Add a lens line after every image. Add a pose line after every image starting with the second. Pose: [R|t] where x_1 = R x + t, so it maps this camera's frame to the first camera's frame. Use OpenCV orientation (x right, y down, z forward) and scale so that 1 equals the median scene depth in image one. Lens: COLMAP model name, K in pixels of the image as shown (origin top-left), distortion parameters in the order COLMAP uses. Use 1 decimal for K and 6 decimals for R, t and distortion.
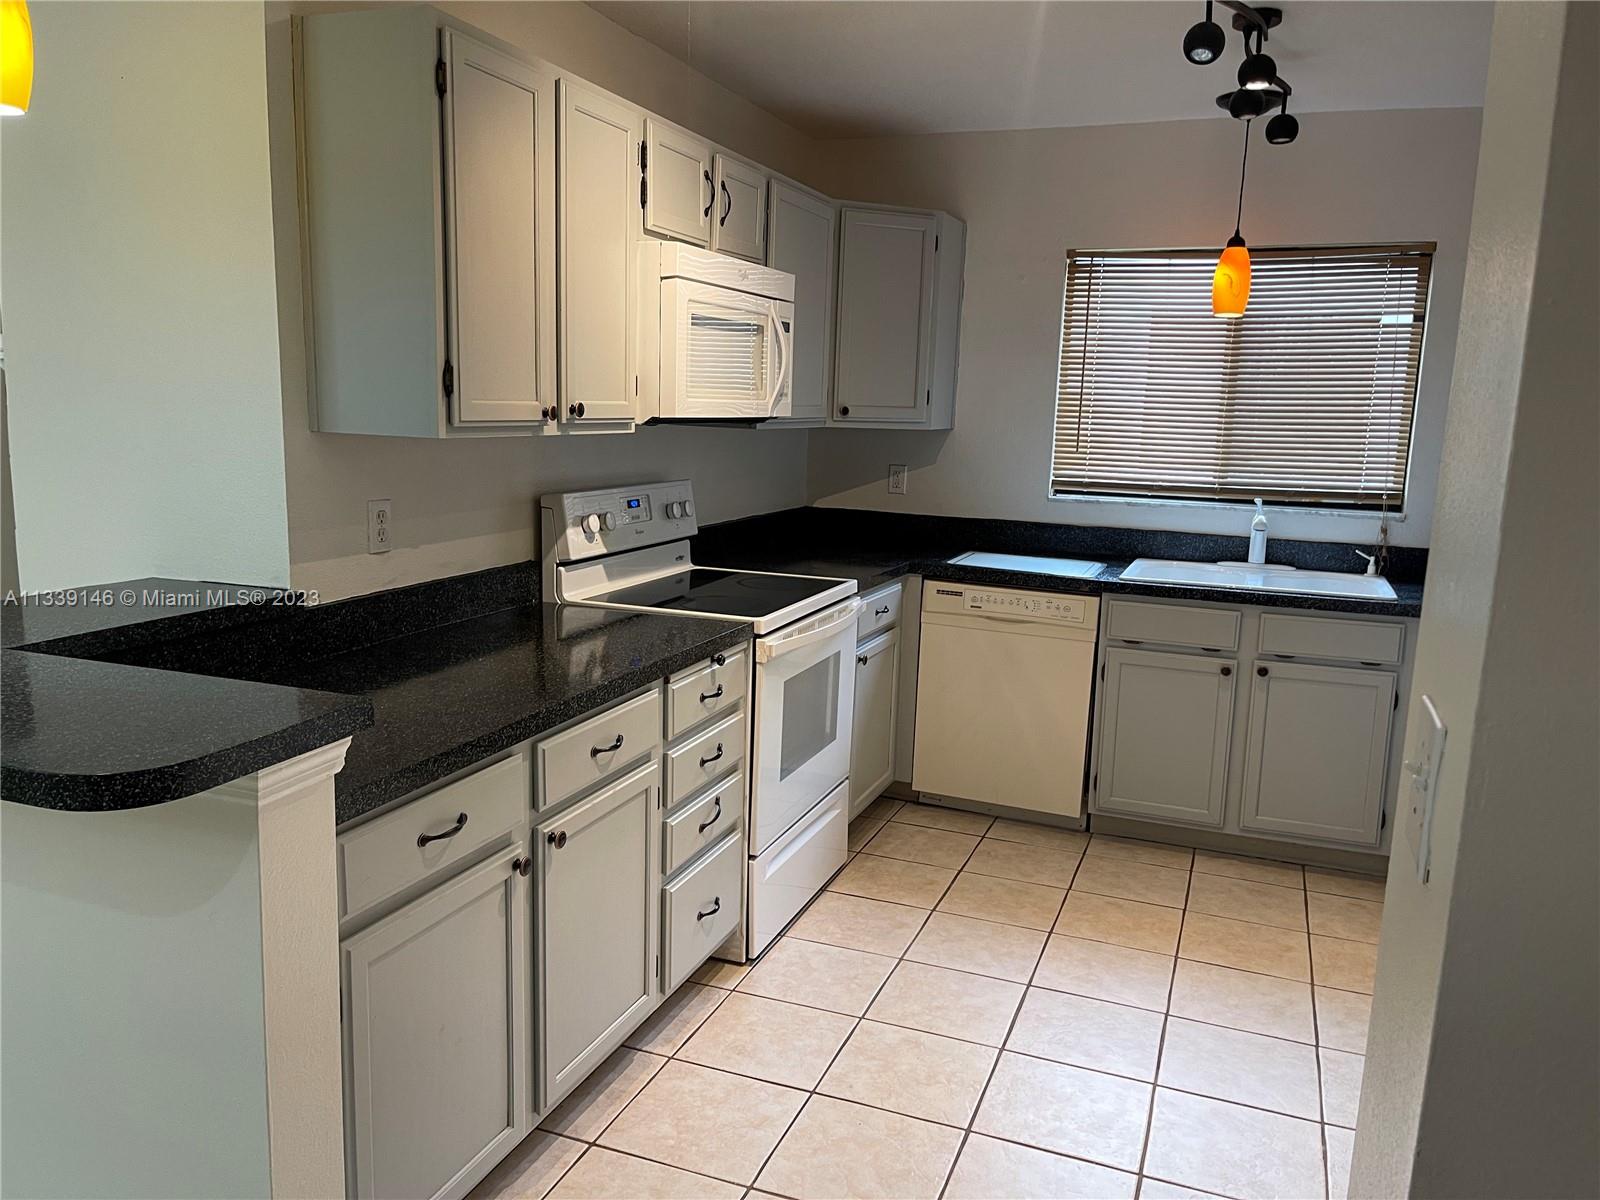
lens RADIAL K [[1217.4, 0, 797.4], [0, 1217.4, 604.1], [0, 0, 1]] dist [0.041259, -0.002634]
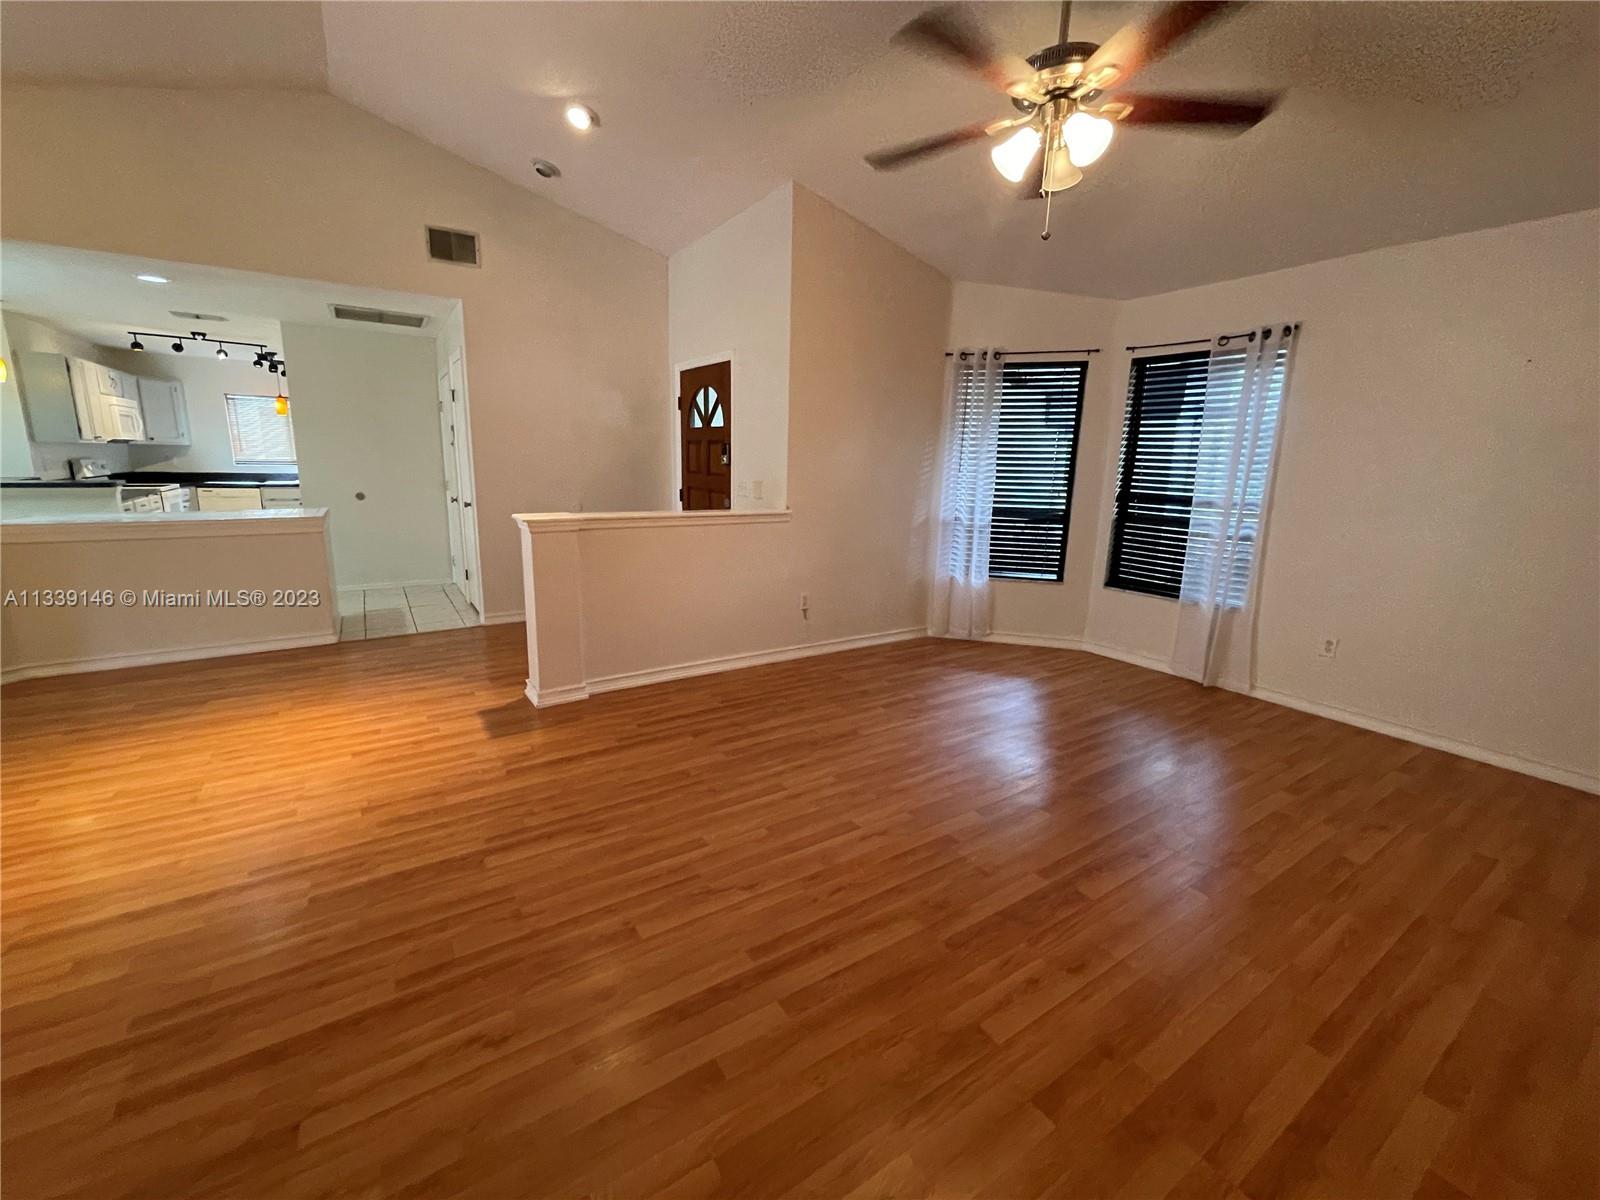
lens RADIAL K [[652.4, 0, 793.9], [0, 652.4, 597.0], [0, 0, 1]] dist [-0.003201, 0.000225]
pose [[0.585486, -0.186598, 0.788915, -0.460568], [0.132818, 0.982079, 0.133717, 0.288739], [-0.799728, 0.026493, 0.599777, -1.615480]]
